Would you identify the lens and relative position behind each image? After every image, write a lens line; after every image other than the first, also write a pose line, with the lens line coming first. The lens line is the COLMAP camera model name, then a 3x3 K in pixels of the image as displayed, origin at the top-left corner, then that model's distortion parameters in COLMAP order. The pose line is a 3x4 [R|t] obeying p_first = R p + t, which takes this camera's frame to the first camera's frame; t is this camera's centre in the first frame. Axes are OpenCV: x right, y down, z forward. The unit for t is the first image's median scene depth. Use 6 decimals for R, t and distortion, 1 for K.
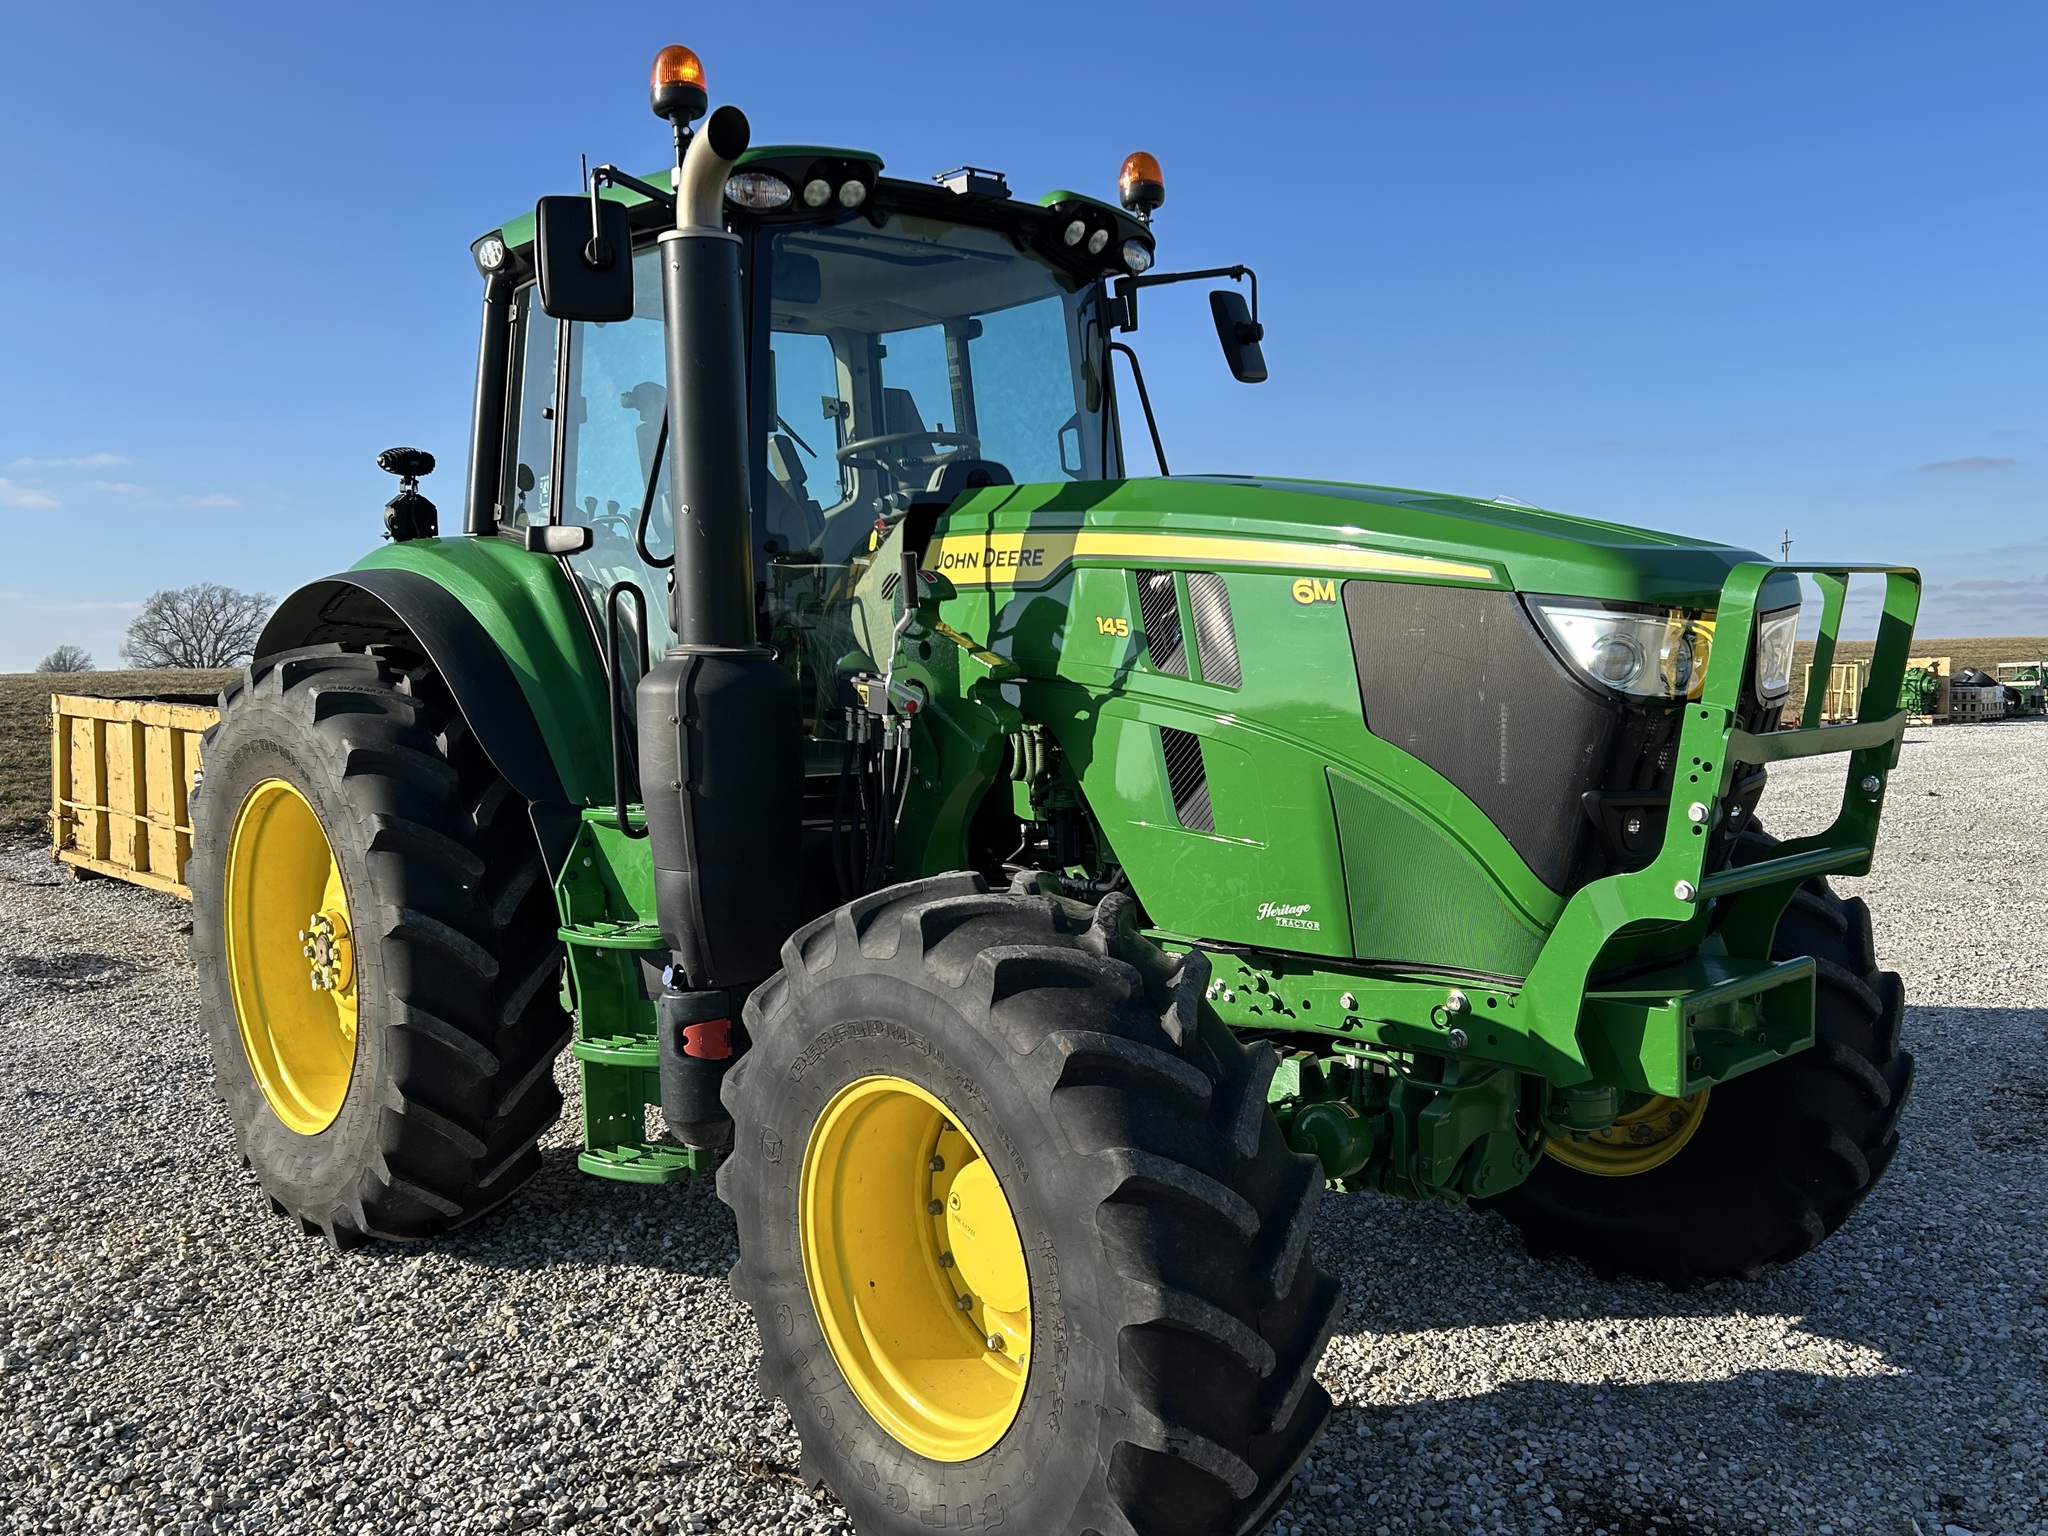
lens RADIAL K [[1825.7, 0, 1024.0], [0, 1825.7, 768.0], [0, 0, 1]] dist [0.152606, -0.358472]
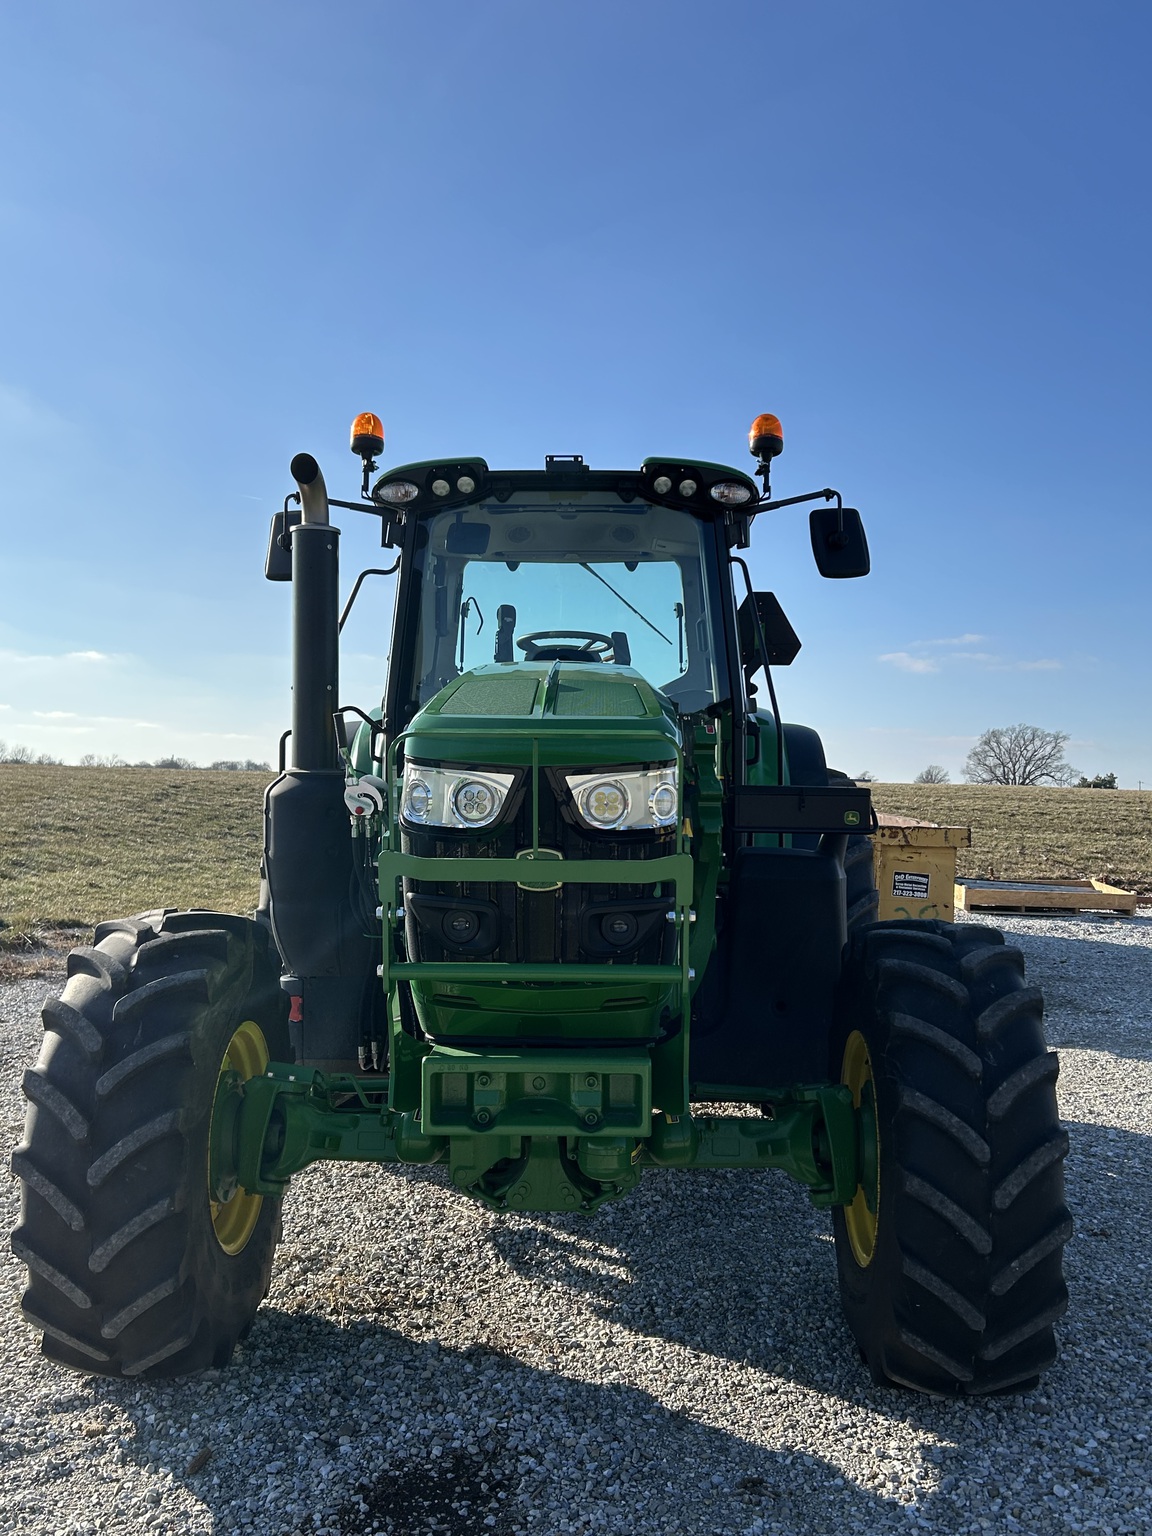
lens RADIAL K [[1378.6, 0, 556.3], [0, 1378.6, 768.7], [0, 0, 1]] dist [0.029354, -0.011143]
pose [[0.717843, 0.030978, -0.695515, 0.831078], [-0.077340, 0.996375, -0.035445, -0.041835], [0.691895, 0.079235, 0.717637, 0.260197]]
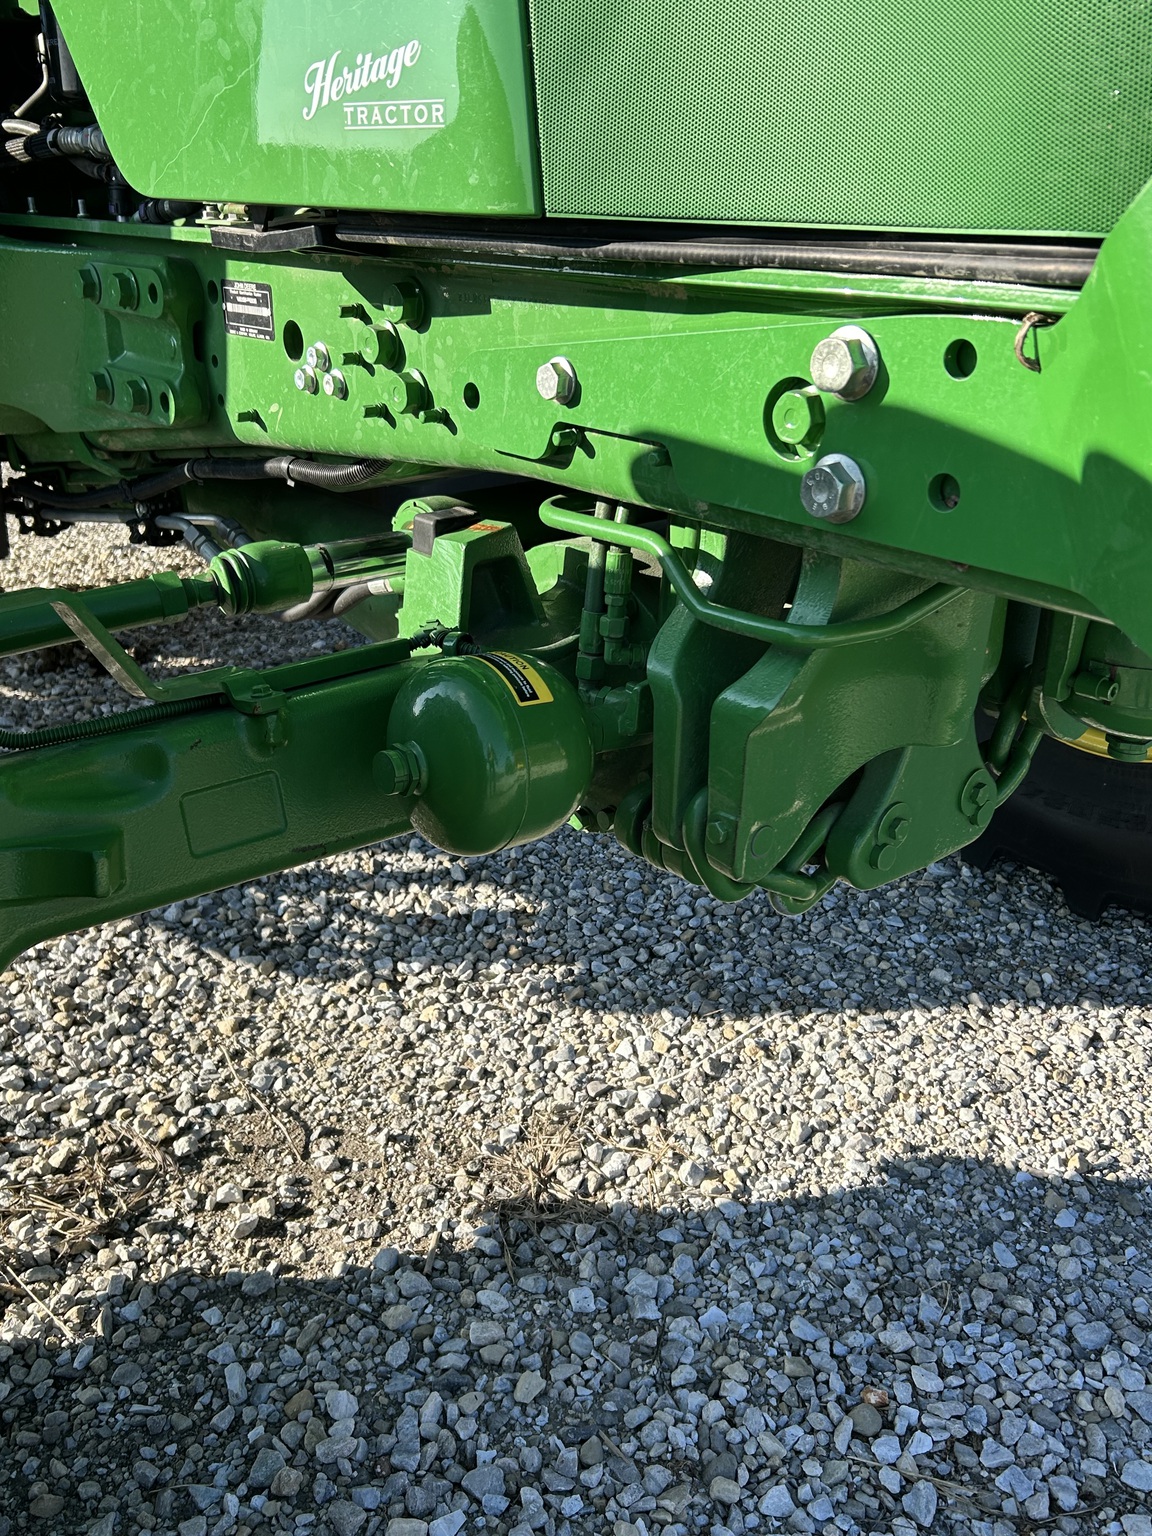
lens RADIAL K [[1369.2, 0, 576.0], [0, 1369.2, 768.0], [0, 0, 1]] dist [0.152606, -0.358472]
pose [[0.998986, 0.043806, -0.010379, 0.162867], [-0.038282, 0.947930, 0.316170, 0.099379], [0.023689, -0.315452, 0.948646, 0.632814]]
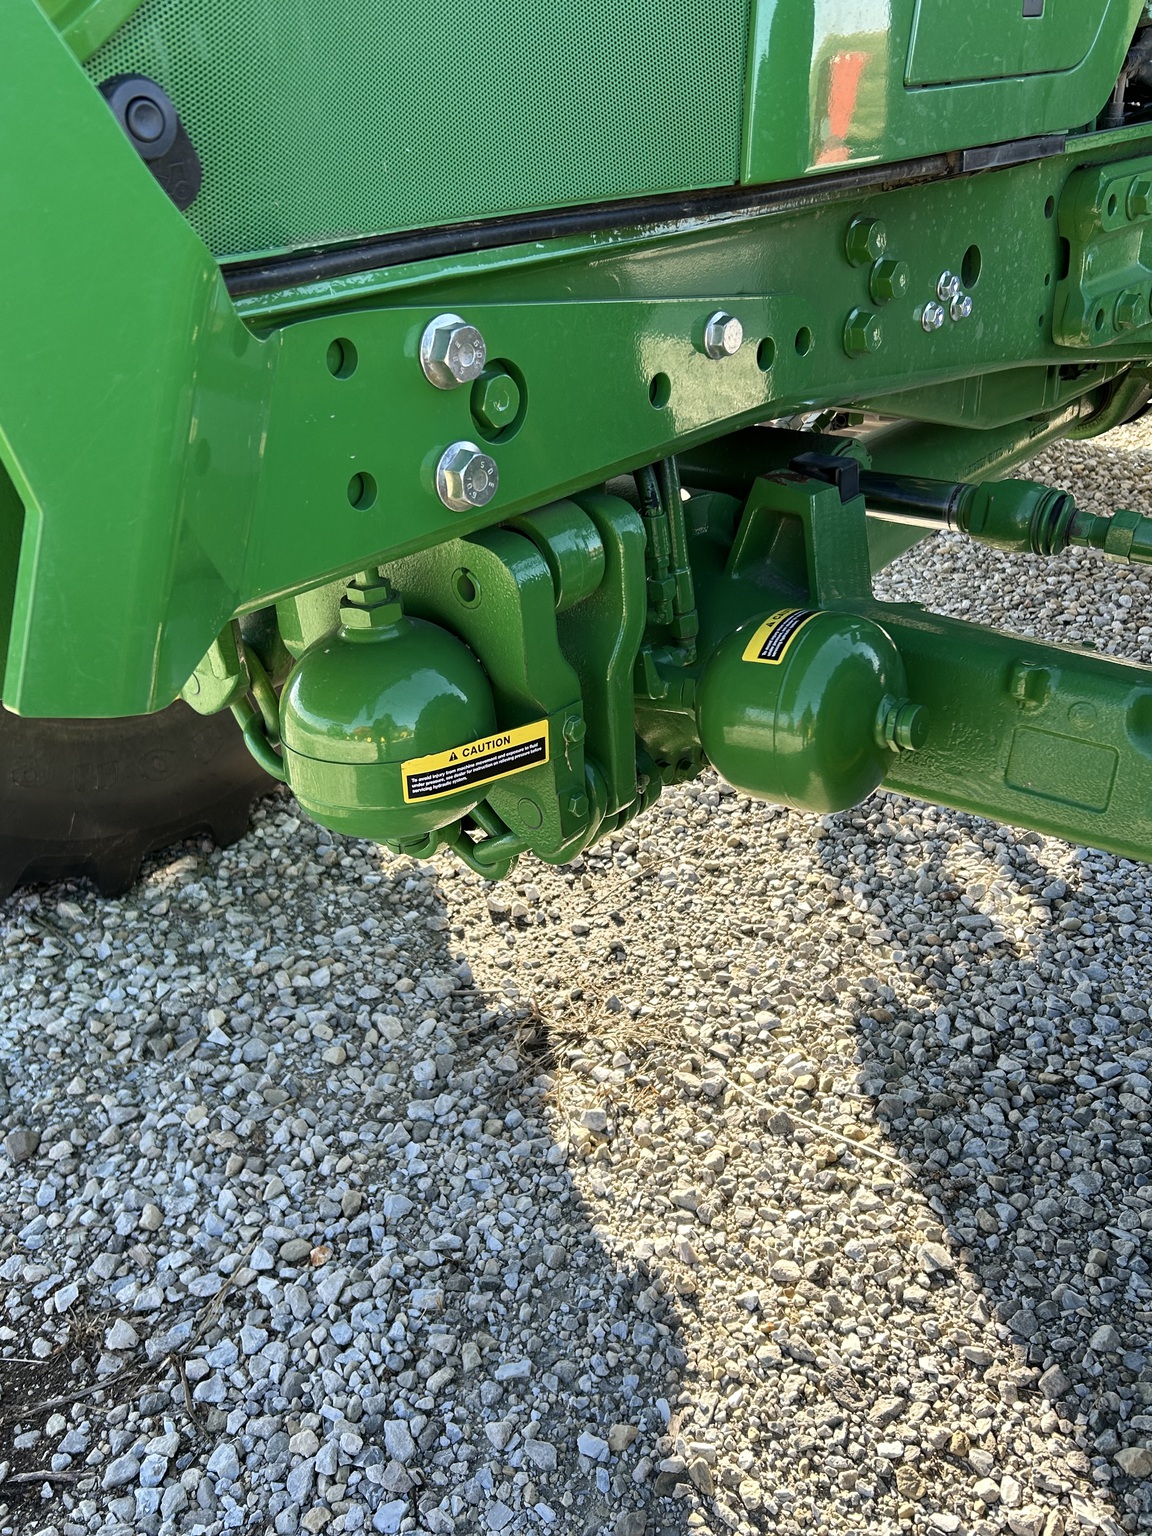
lens RADIAL K [[1330.1, 0, 609.2], [0, 1330.1, 764.9], [0, 0, 1]] dist [0.035778, -0.013130]
pose [[0.118902, 0.472429, -0.873312, 0.471135], [-0.028546, 0.880814, 0.472601, 0.059252], [0.992496, -0.031264, 0.118216, 0.916378]]
